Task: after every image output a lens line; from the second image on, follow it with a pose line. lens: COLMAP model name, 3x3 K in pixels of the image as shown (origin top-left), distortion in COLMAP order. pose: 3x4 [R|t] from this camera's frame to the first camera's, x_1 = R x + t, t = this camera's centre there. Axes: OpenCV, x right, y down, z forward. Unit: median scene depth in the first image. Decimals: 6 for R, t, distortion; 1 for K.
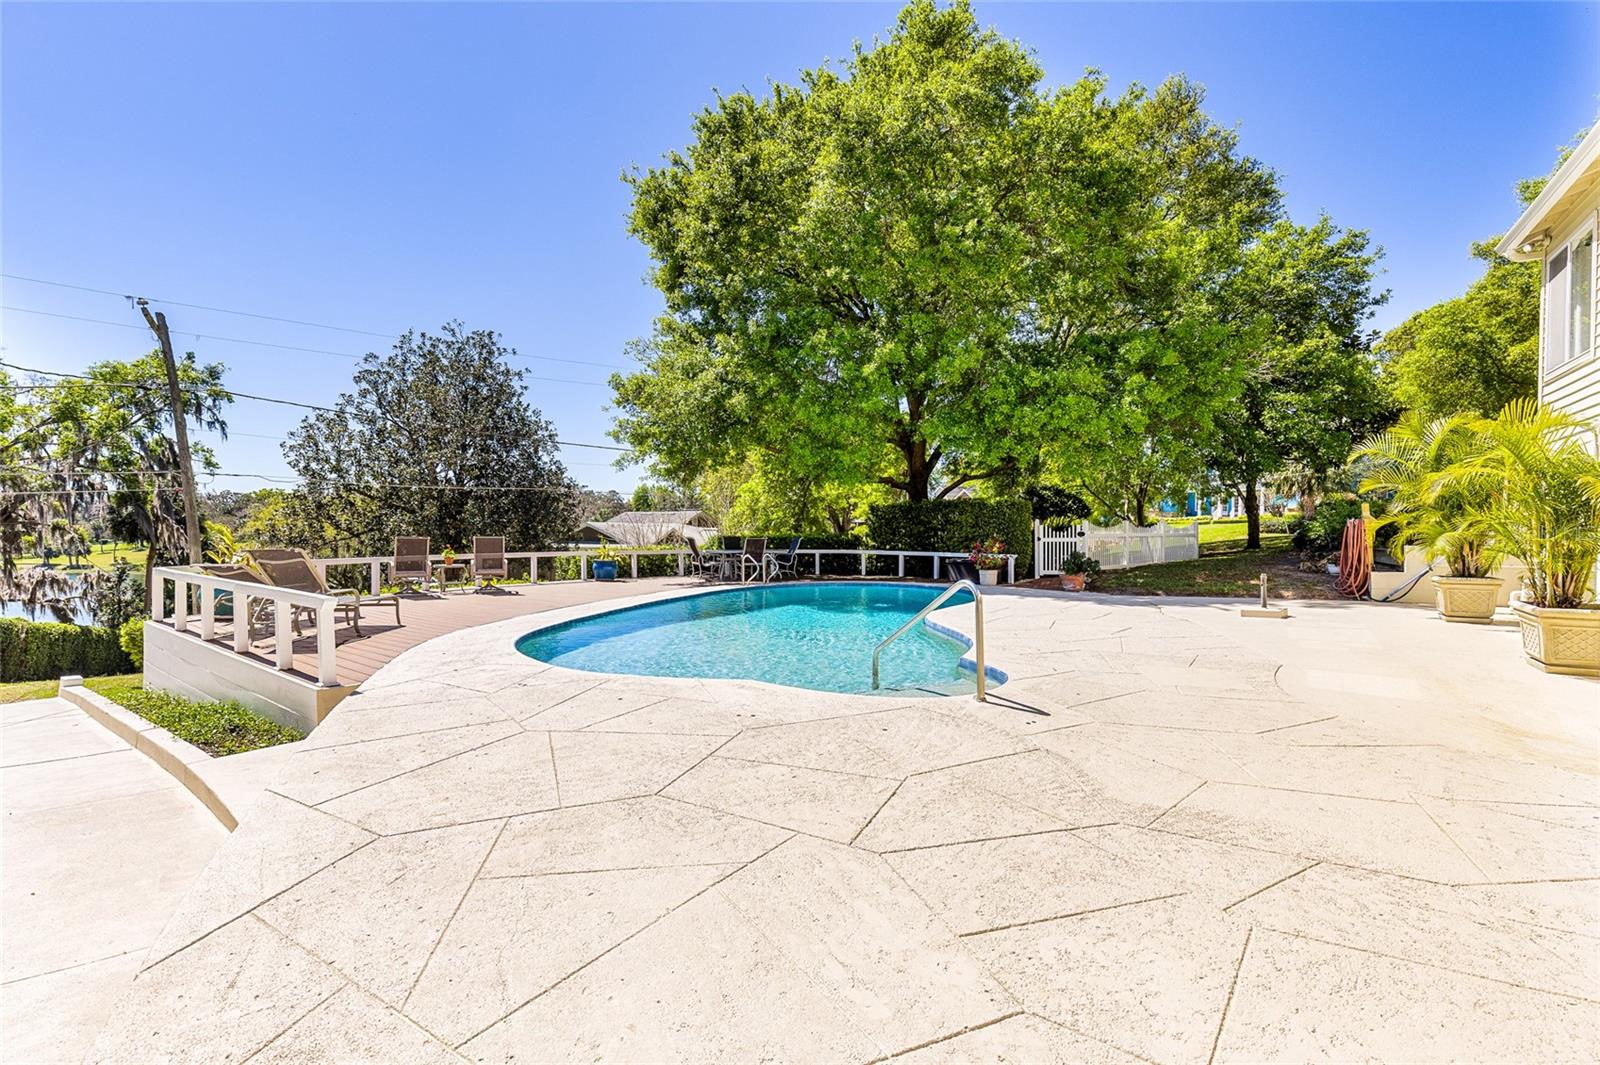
lens RADIAL K [[728.3, 0, 798.4], [0, 728.3, 536.5], [0, 0, 1]] dist [0.002367, 0.000270]
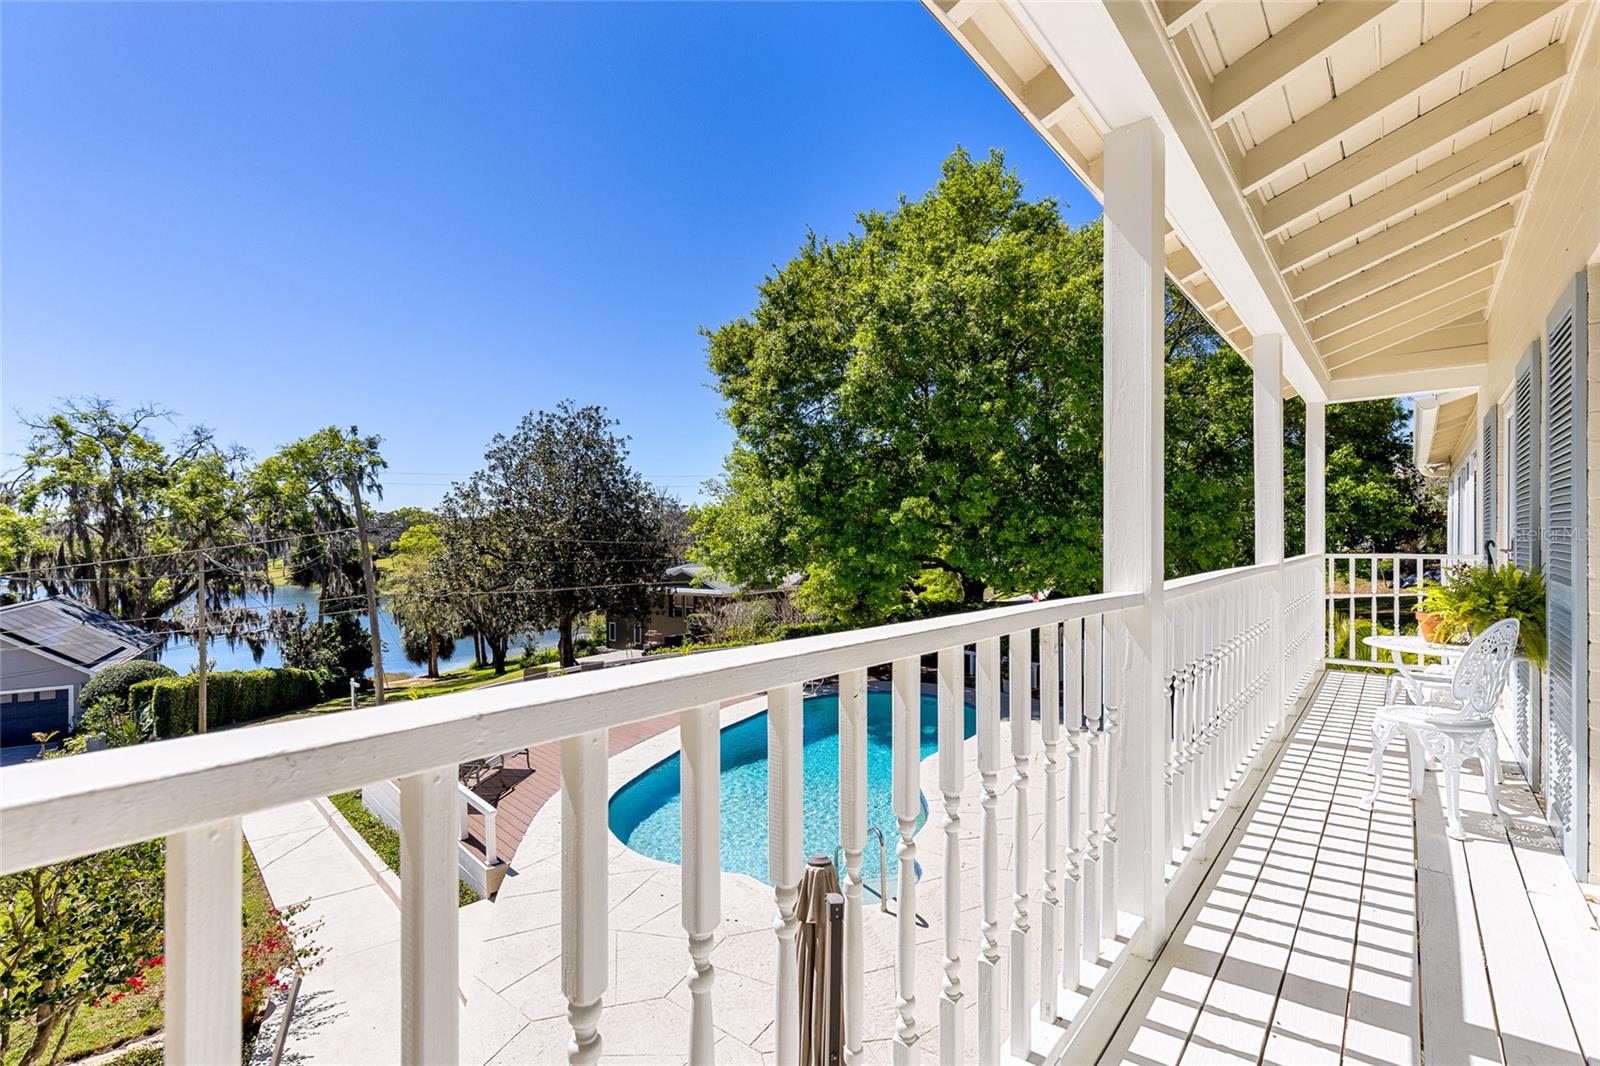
lens RADIAL K [[728.3, 0, 802.4], [0, 728.3, 532.7], [0, 0, 1]] dist [0.002367, 0.000270]
pose [[0.991609, -0.004900, -0.129183, 0.040856], [0.004062, 0.999969, -0.006753, -0.083326], [0.129212, 0.006172, 0.991598, -0.084457]]
